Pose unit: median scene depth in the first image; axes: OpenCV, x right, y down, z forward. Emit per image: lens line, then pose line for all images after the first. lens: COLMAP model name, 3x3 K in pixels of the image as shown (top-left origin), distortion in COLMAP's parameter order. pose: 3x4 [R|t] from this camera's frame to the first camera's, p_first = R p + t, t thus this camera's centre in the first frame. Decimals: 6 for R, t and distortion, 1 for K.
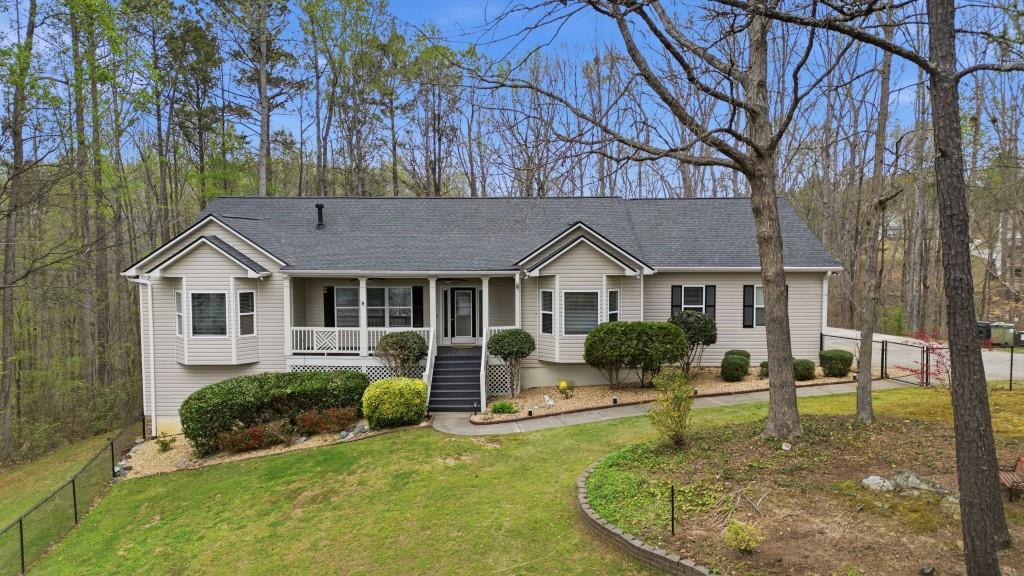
lens RADIAL K [[710.6, 0, 522.3], [0, 710.6, 287.9], [0, 0, 1]] dist [0.073807, -0.090455]
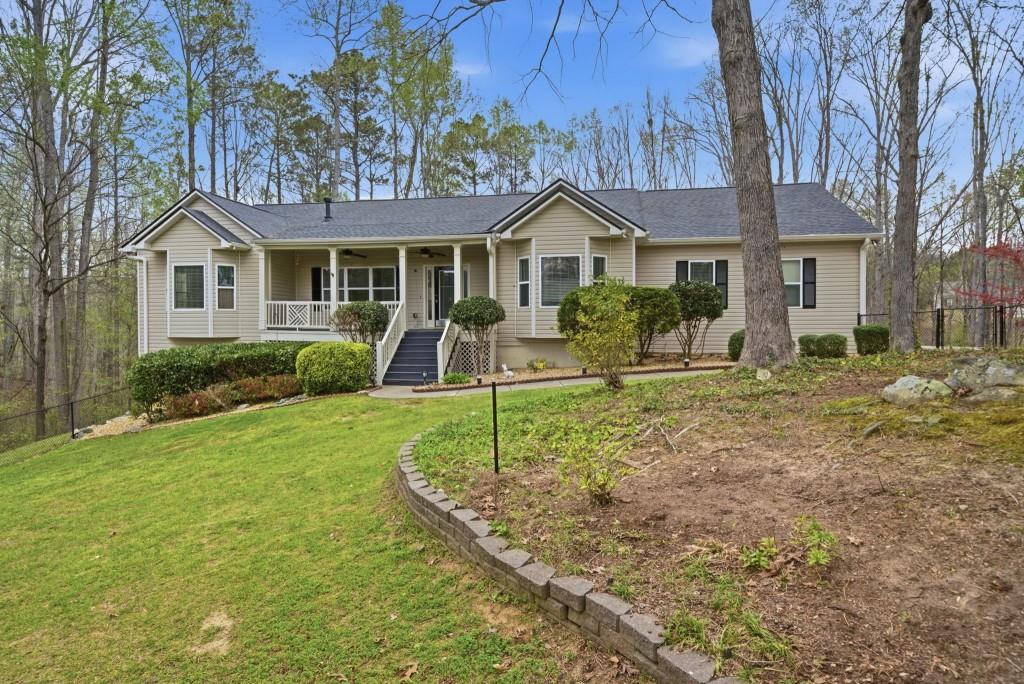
lens RADIAL K [[573.8, 0, 517.5], [0, 573.8, 332.4], [0, 0, 1]] dist [-0.001916, -0.001709]
pose [[0.984398, 0.003952, -0.175913, 0.154415], [-0.012598, 0.998765, -0.048064, 0.132401], [0.175506, 0.049530, 0.983232, 0.296986]]
